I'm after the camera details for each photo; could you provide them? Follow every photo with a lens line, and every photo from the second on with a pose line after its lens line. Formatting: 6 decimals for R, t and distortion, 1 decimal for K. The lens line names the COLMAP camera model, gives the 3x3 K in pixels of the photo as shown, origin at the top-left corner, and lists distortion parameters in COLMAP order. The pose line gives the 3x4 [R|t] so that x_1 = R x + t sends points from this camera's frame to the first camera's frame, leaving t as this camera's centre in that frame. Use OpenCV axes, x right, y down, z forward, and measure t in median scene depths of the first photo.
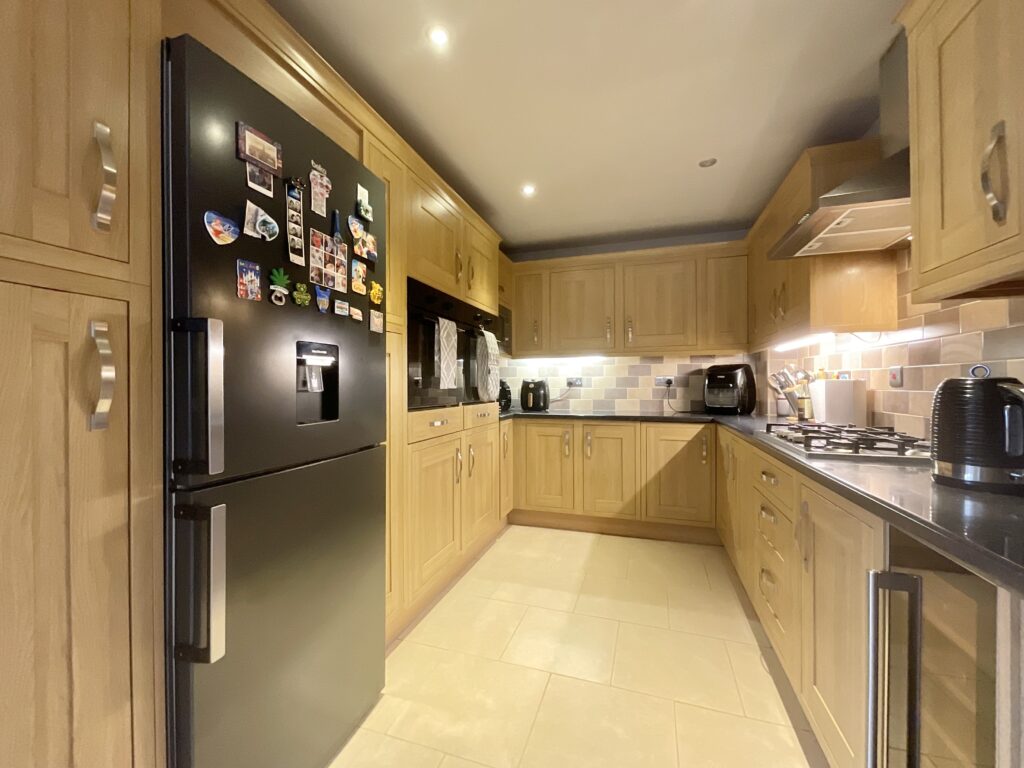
lens RADIAL K [[414.3, 0, 510.6], [0, 414.3, 383.4], [0, 0, 1]] dist [0.003333, 0.000007]
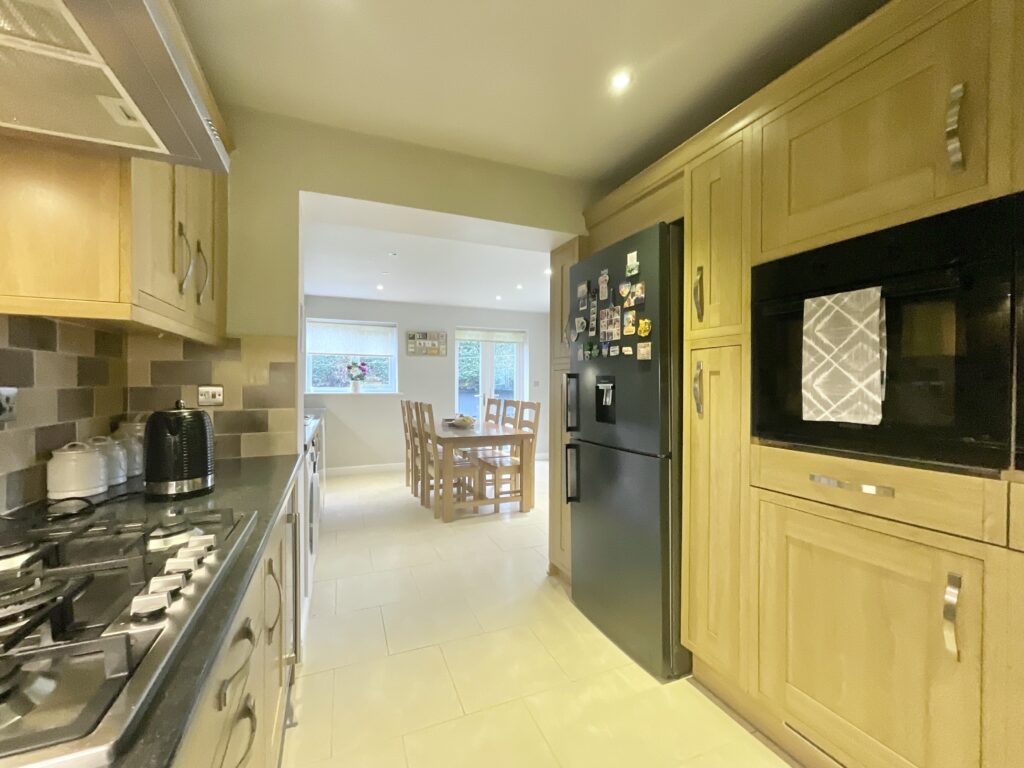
lens RADIAL K [[414.3, 0, 510.0], [0, 414.3, 385.9], [0, 0, 1]] dist [0.003333, 0.000007]
pose [[-0.751570, 0.002658, -0.659648, 0.861332], [-0.001094, 0.999985, 0.005276, -0.060395], [0.659653, 0.004687, -0.751556, 1.855555]]
